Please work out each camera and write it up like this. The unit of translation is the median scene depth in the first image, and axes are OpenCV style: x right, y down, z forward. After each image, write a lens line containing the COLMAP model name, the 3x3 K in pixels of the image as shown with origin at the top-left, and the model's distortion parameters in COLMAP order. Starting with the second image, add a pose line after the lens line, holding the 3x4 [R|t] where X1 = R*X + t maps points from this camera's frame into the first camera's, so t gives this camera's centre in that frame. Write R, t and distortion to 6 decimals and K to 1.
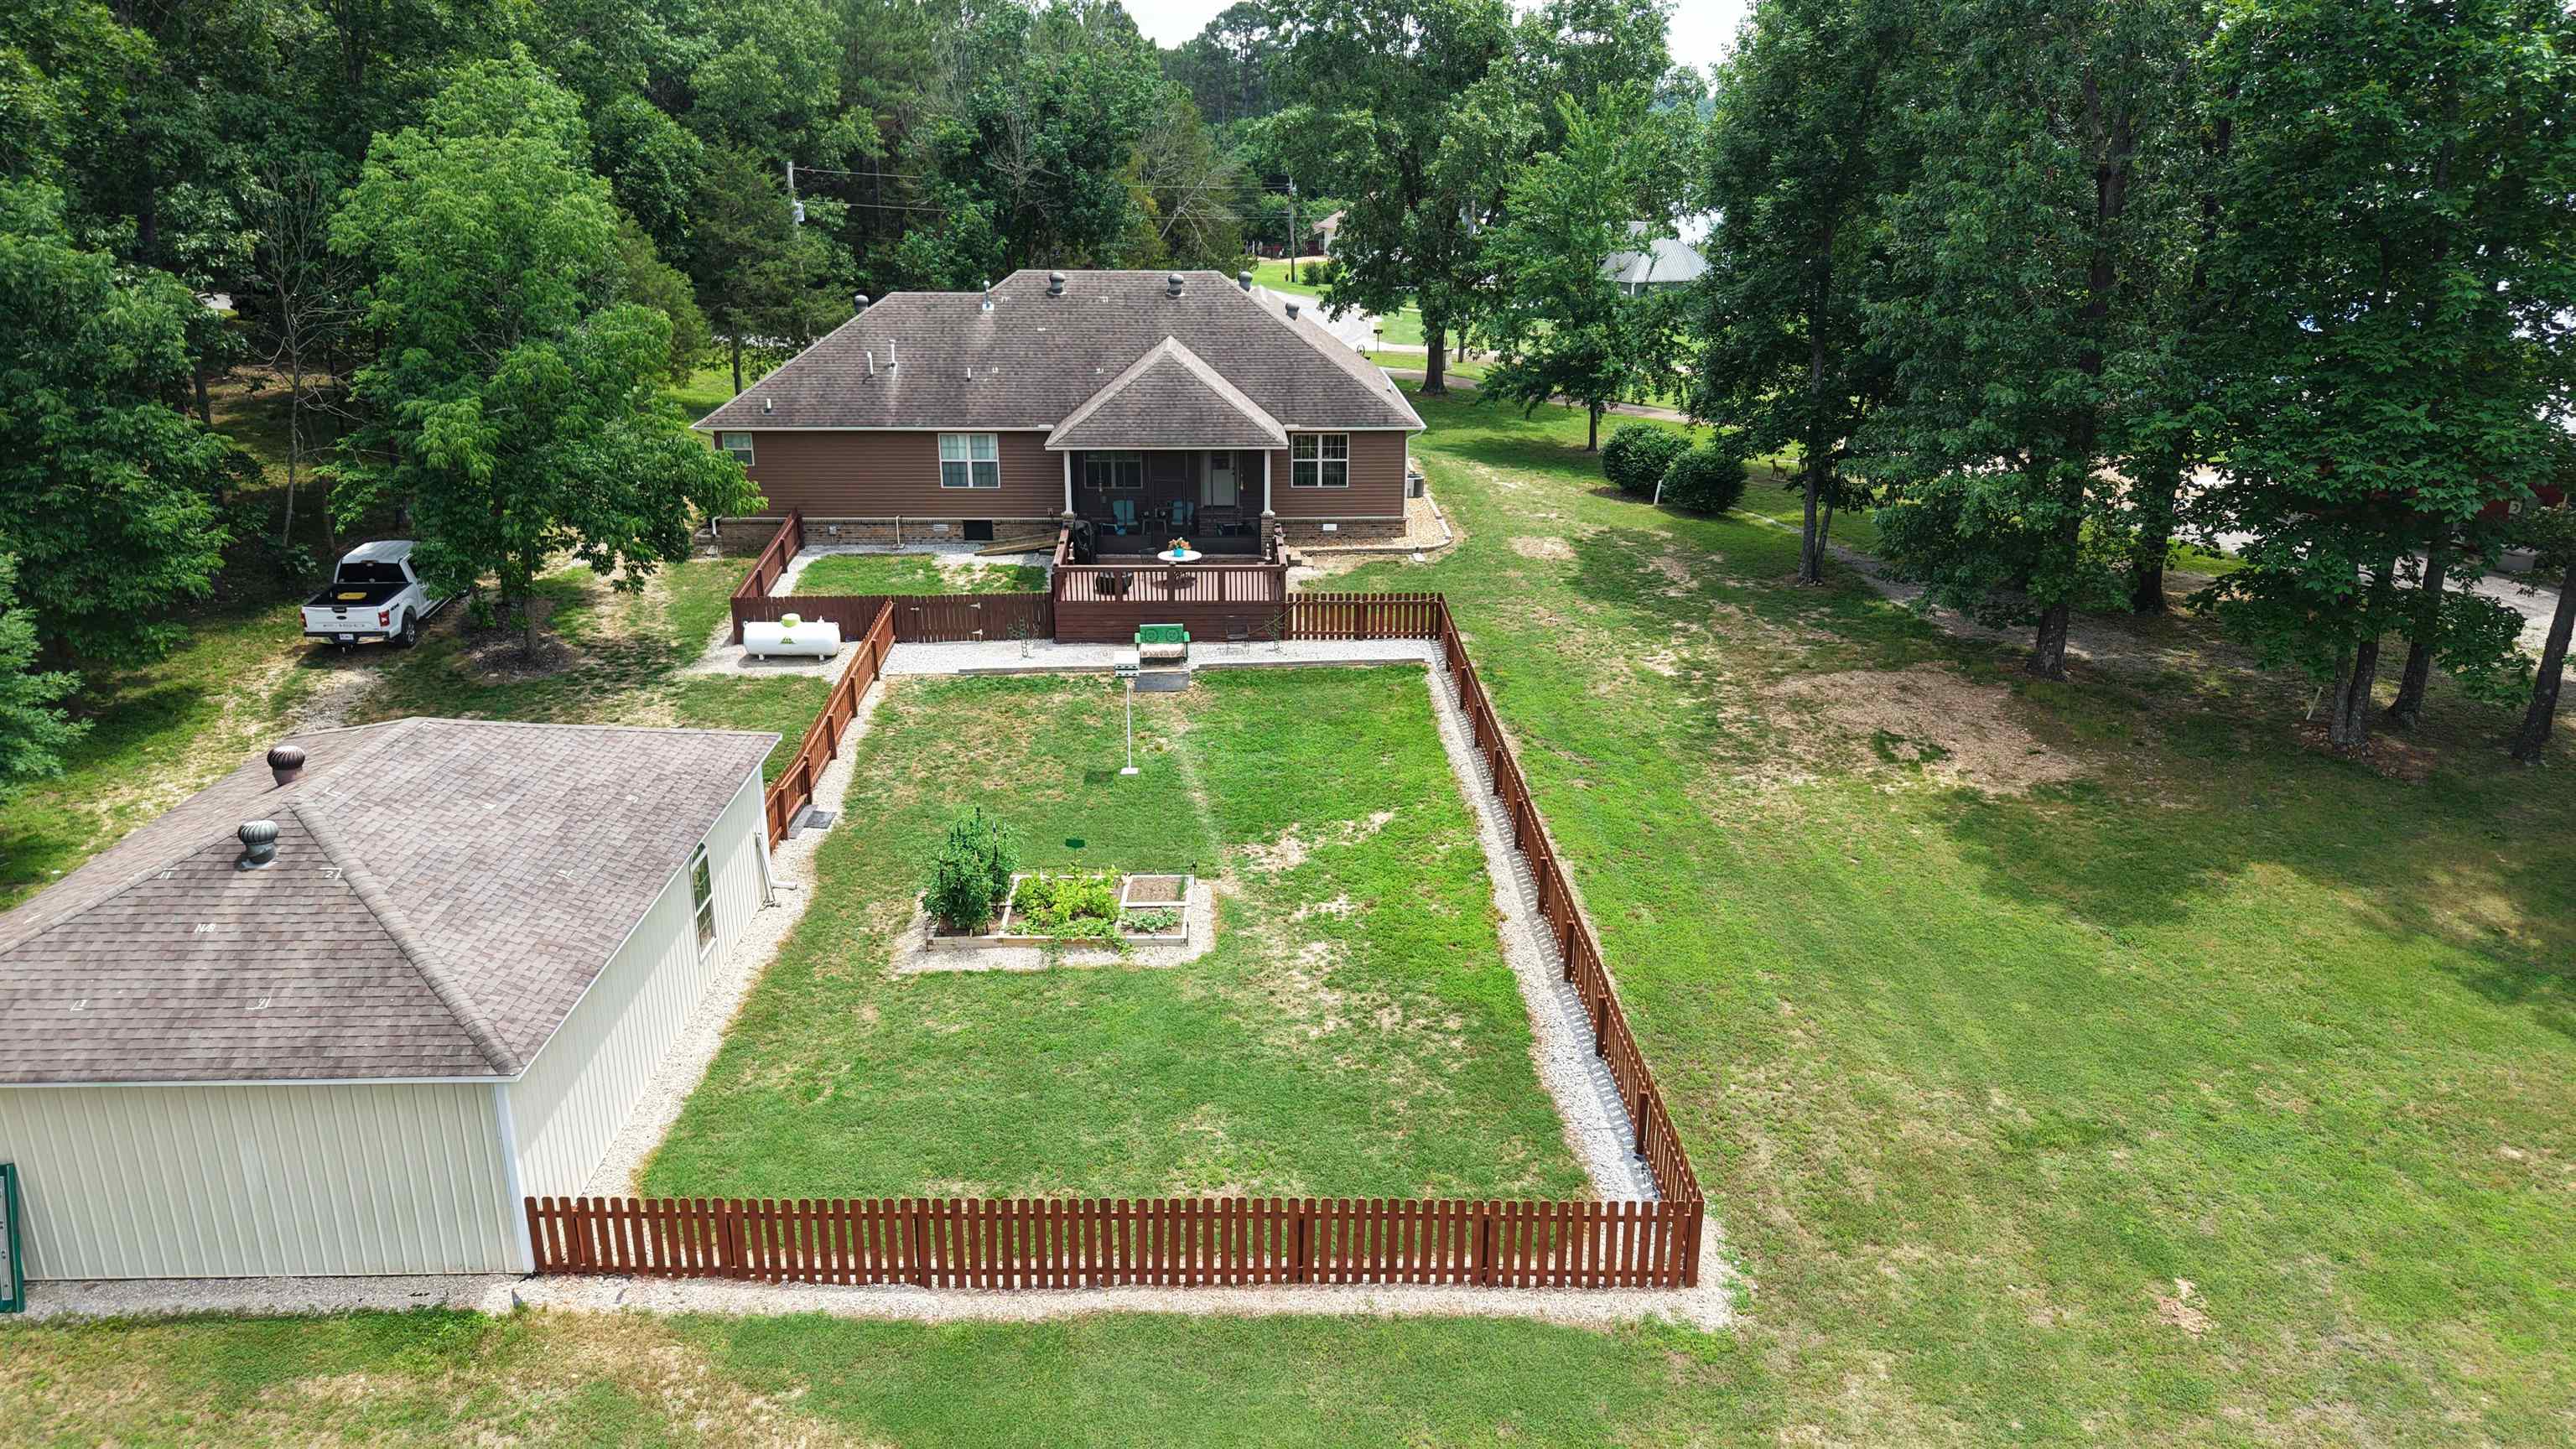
lens RADIAL K [[1717.9, 0, 1275.7], [0, 1717.9, 737.3], [0, 0, 1]] dist [0.059615, -0.079291]
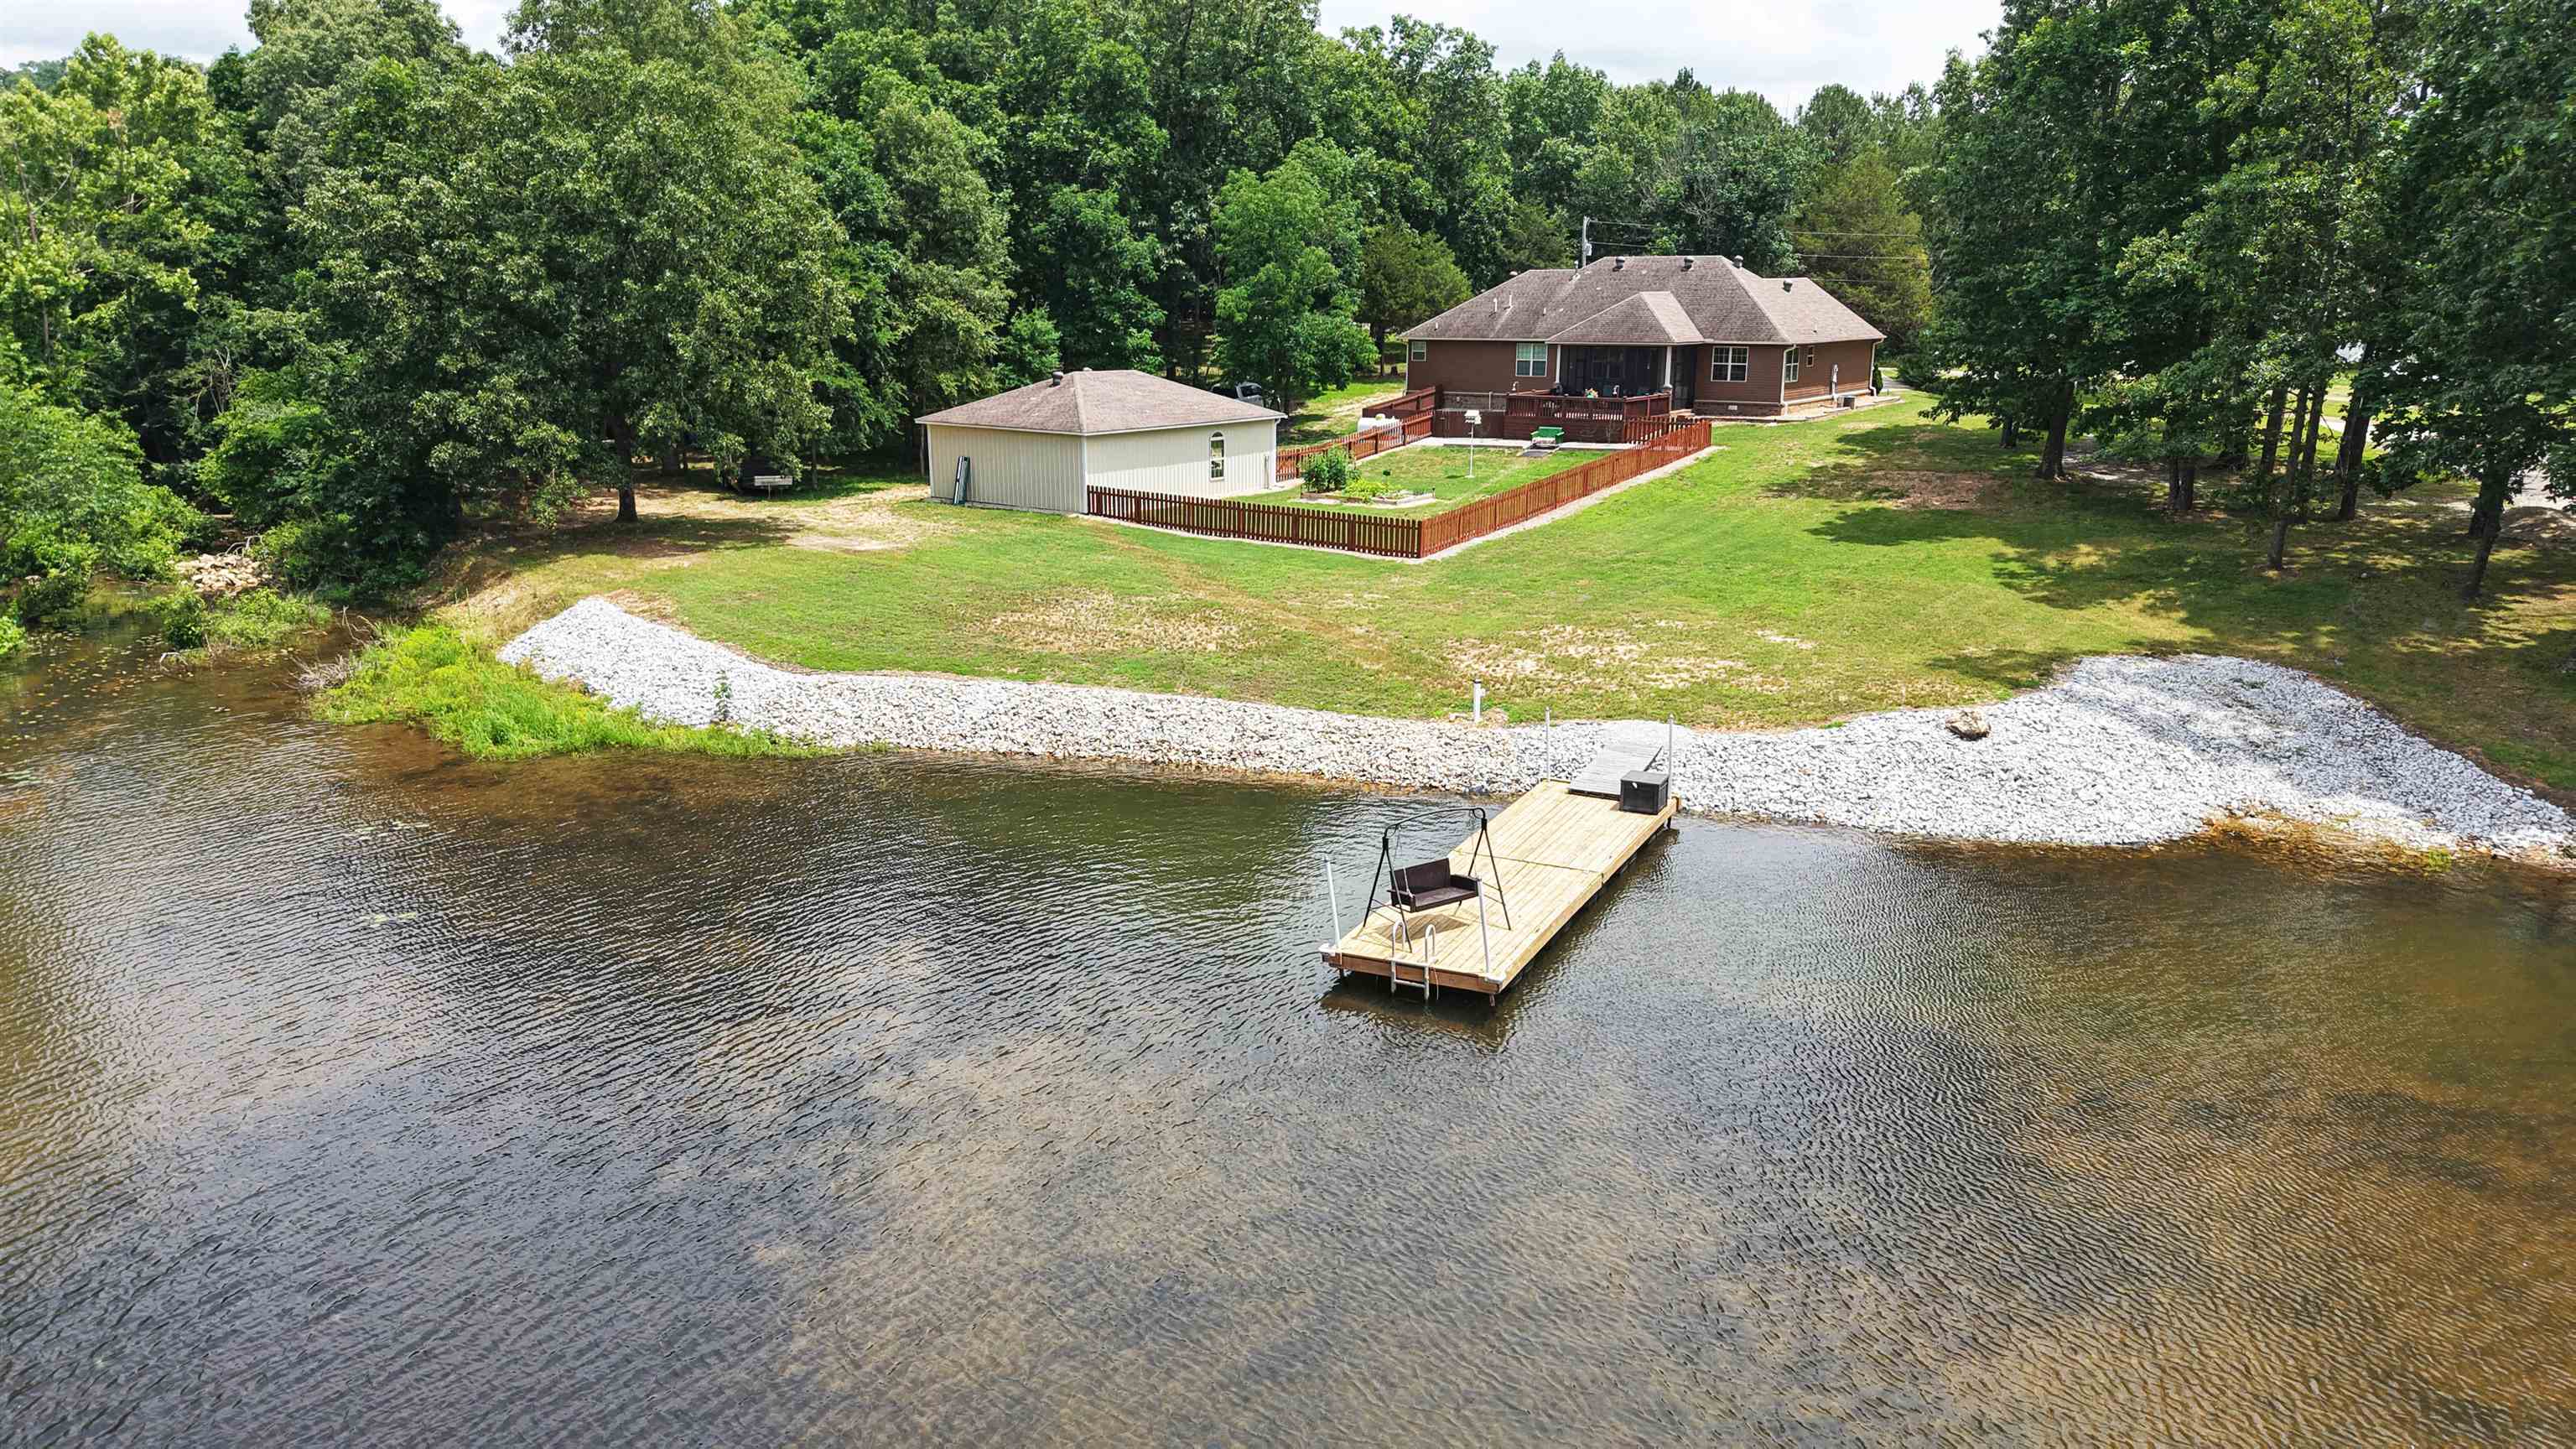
lens RADIAL K [[1717.9, 0, 1275.7], [0, 1717.9, 737.3], [0, 0, 1]] dist [0.059615, -0.079291]
pose [[0.792212, 0.151059, -0.591254, 0.822390], [-0.195826, 0.980567, -0.011860, 0.330478], [0.577972, 0.125179, 0.806398, -0.575254]]
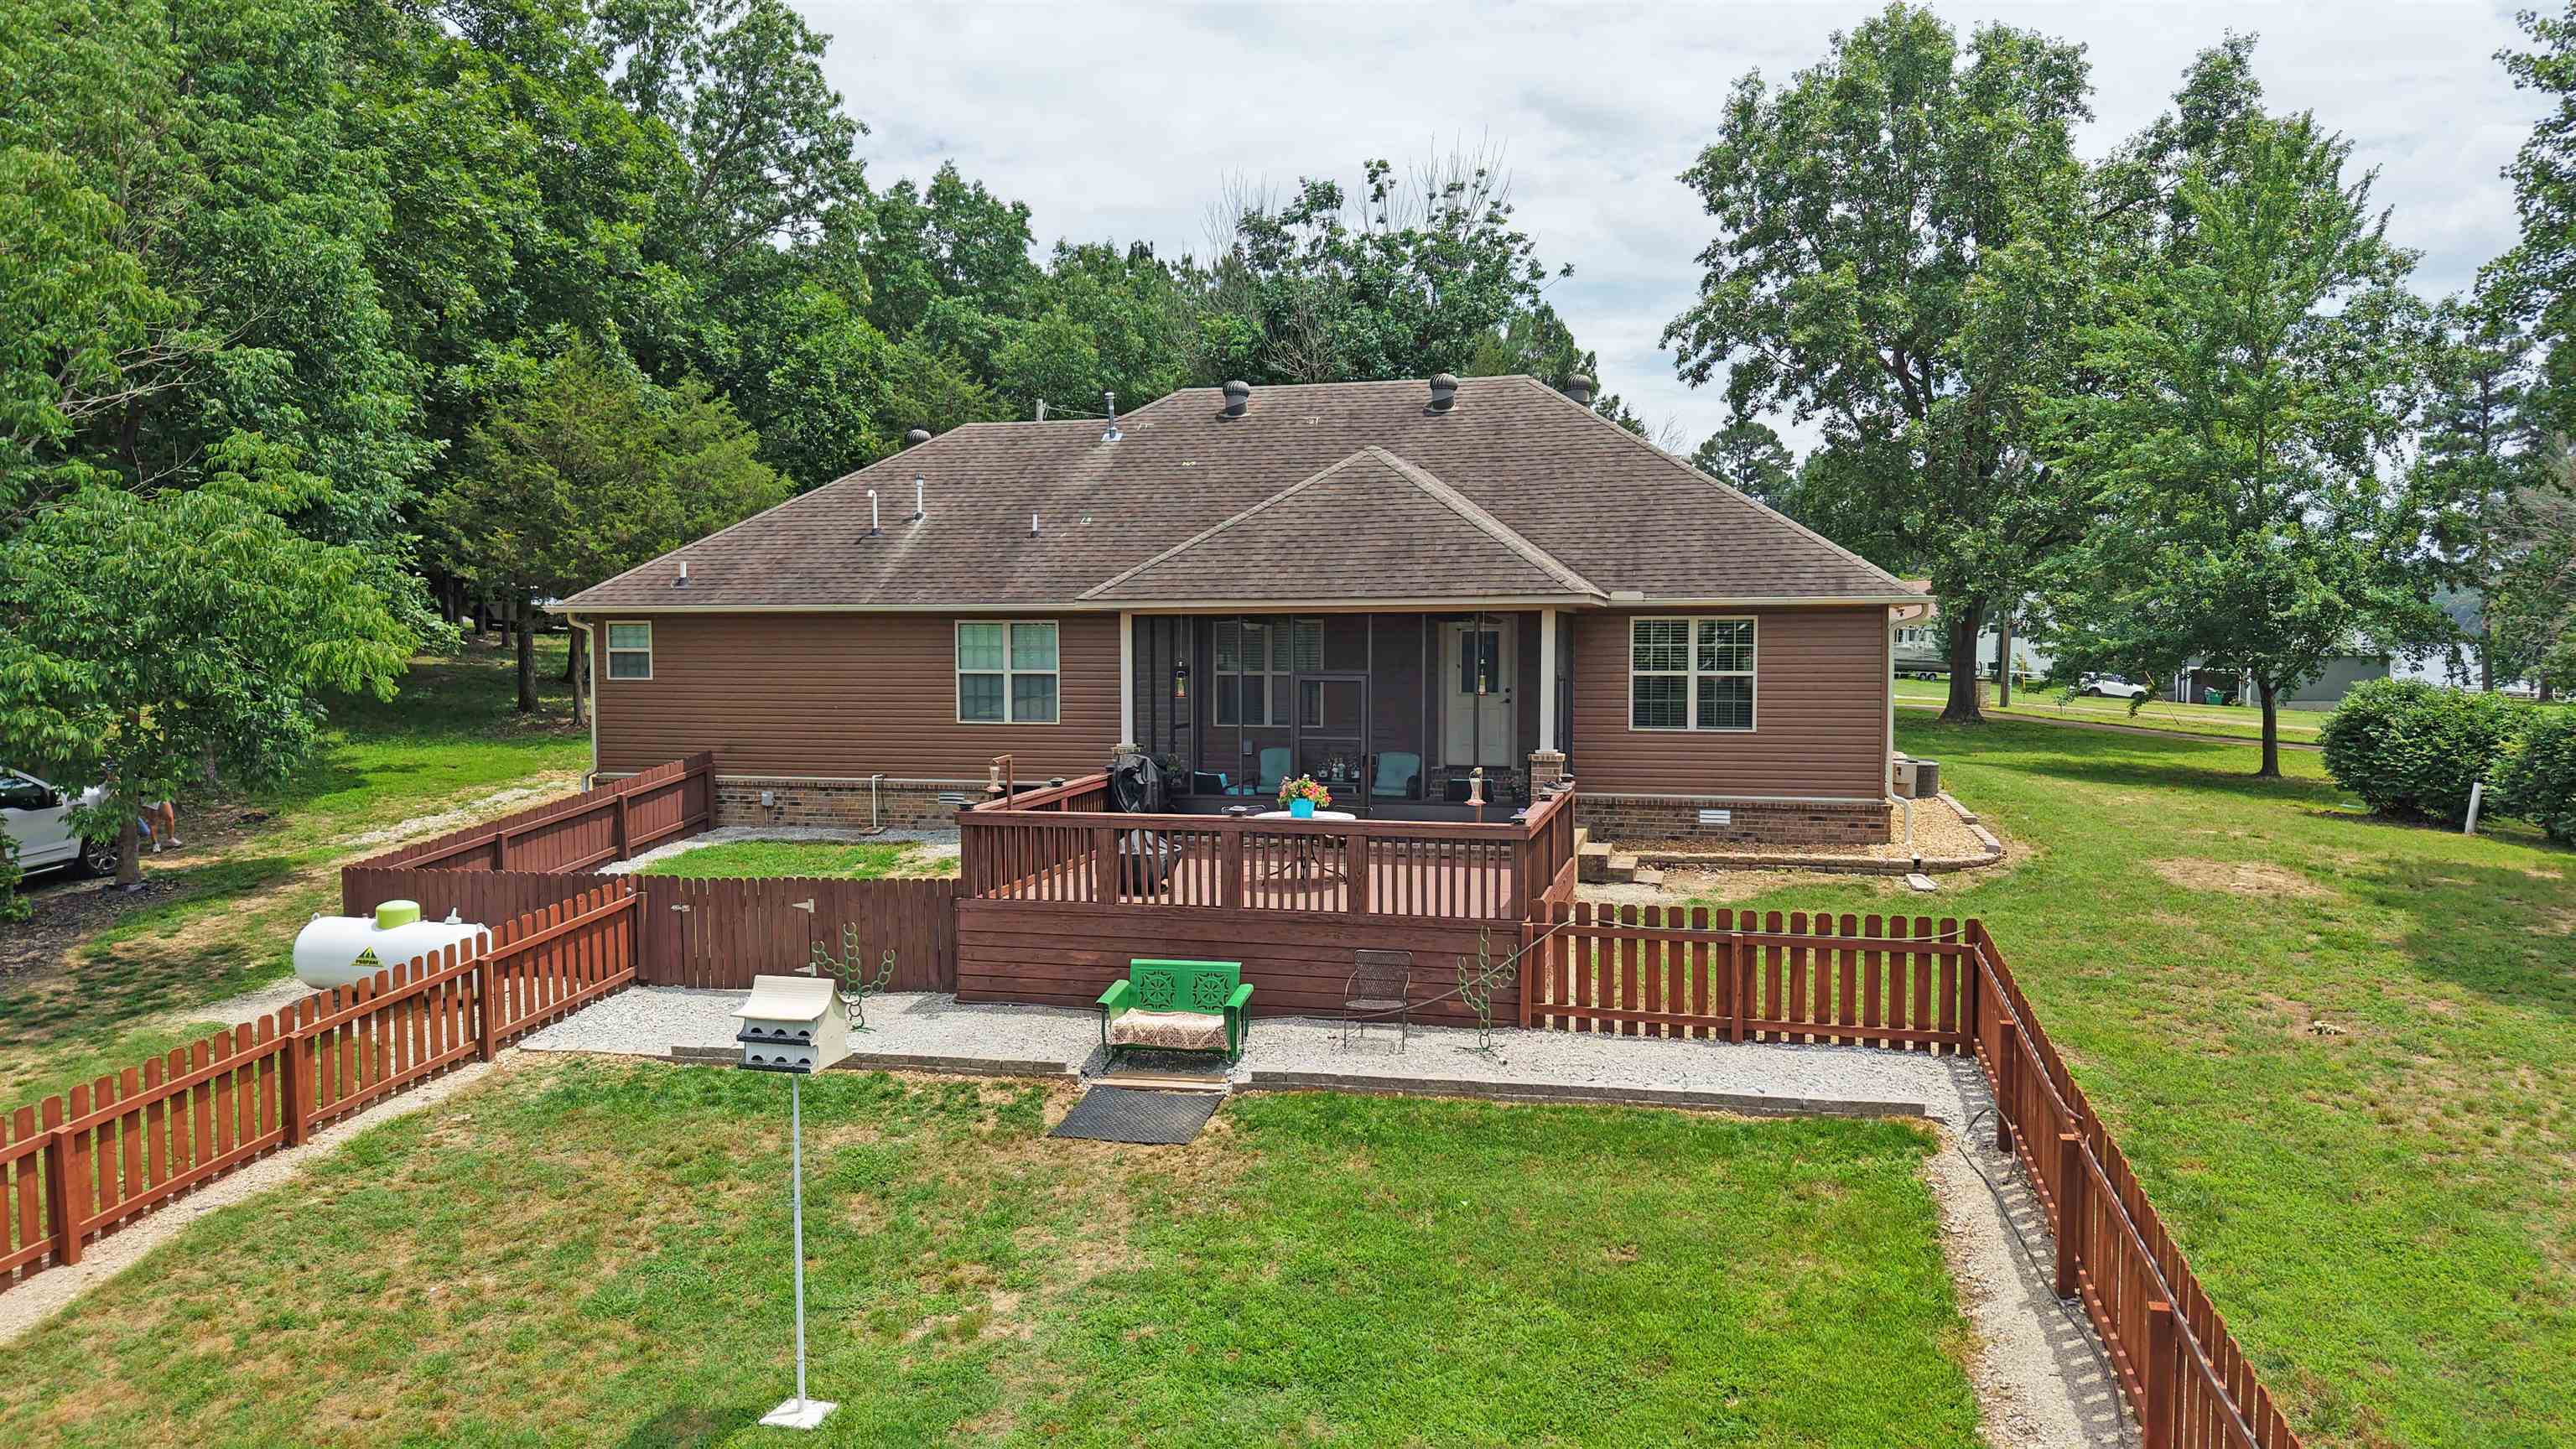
lens RADIAL K [[1717.9, 0, 1275.7], [0, 1717.9, 737.3], [0, 0, 1]] dist [0.059615, -0.079291]
pose [[0.957667, 0.012306, -0.287617, 0.062302], [-0.087127, 0.964620, -0.248831, -0.020871], [0.274379, 0.263357, 0.924857, 0.644257]]
